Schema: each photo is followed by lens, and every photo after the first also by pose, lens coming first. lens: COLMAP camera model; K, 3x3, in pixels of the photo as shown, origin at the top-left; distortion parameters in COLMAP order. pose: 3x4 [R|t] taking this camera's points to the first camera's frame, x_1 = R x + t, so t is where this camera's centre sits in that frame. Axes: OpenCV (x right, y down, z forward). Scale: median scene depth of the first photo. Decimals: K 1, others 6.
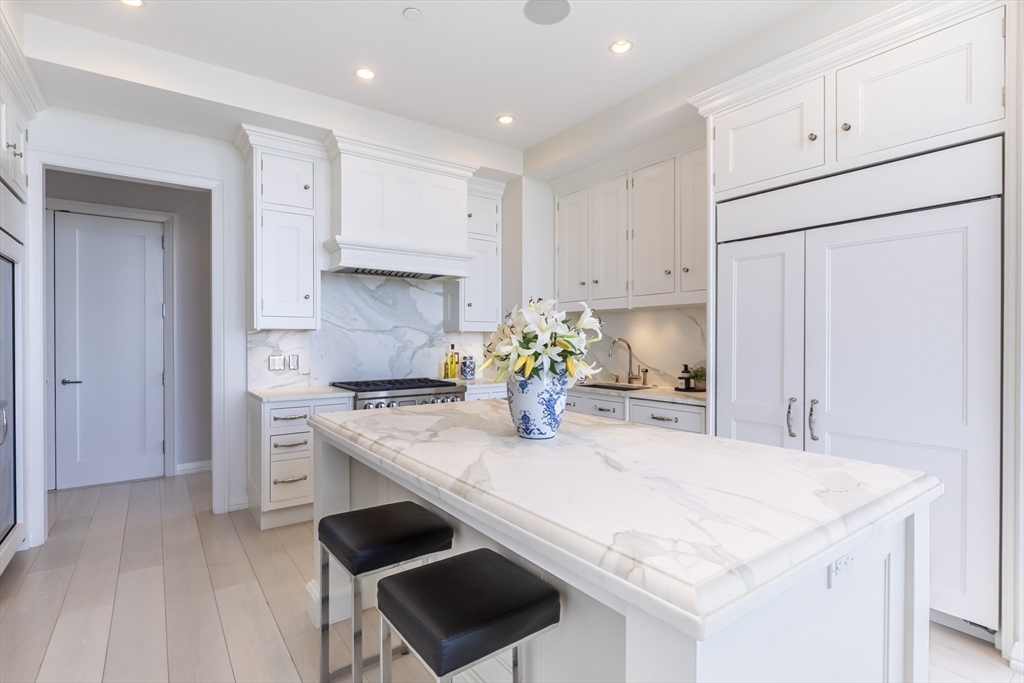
lens RADIAL K [[487.4, 0, 512.0], [0, 487.4, 341.5], [0, 0, 1]] dist [-0.002069, -0.000226]
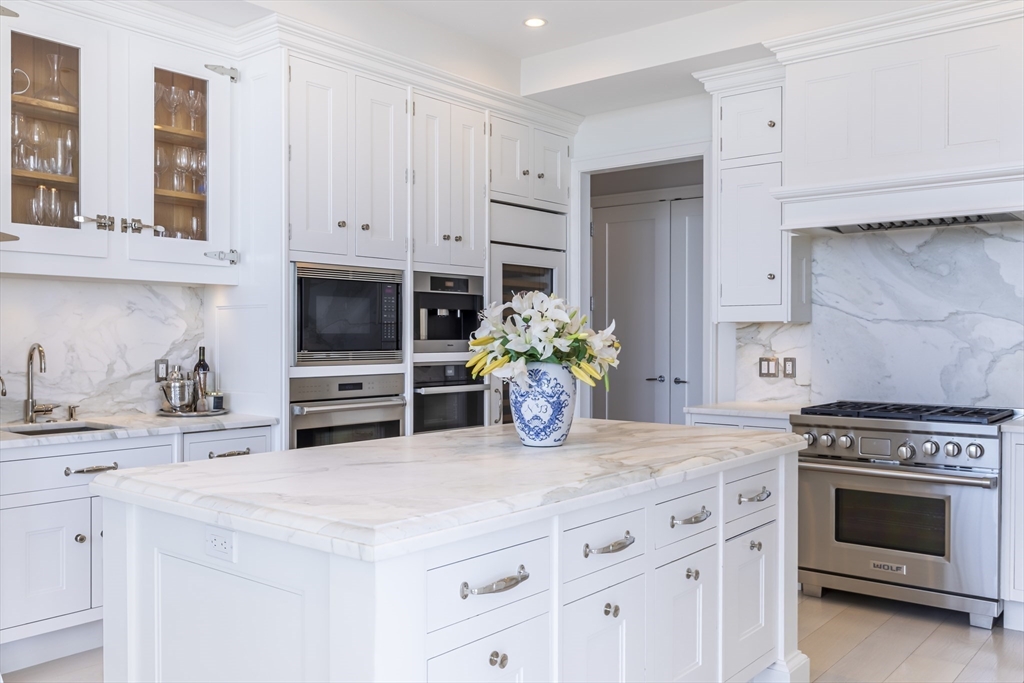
lens RADIAL K [[878.2, 0, 512.0], [0, 878.2, 341.5], [0, 0, 1]] dist [-0.005766, 0.010246]
pose [[0.260518, 0.002069, -0.965467, 0.665971], [-0.006817, 0.999977, 0.000303, 0.006491], [0.965445, 0.006503, 0.260526, 0.263254]]
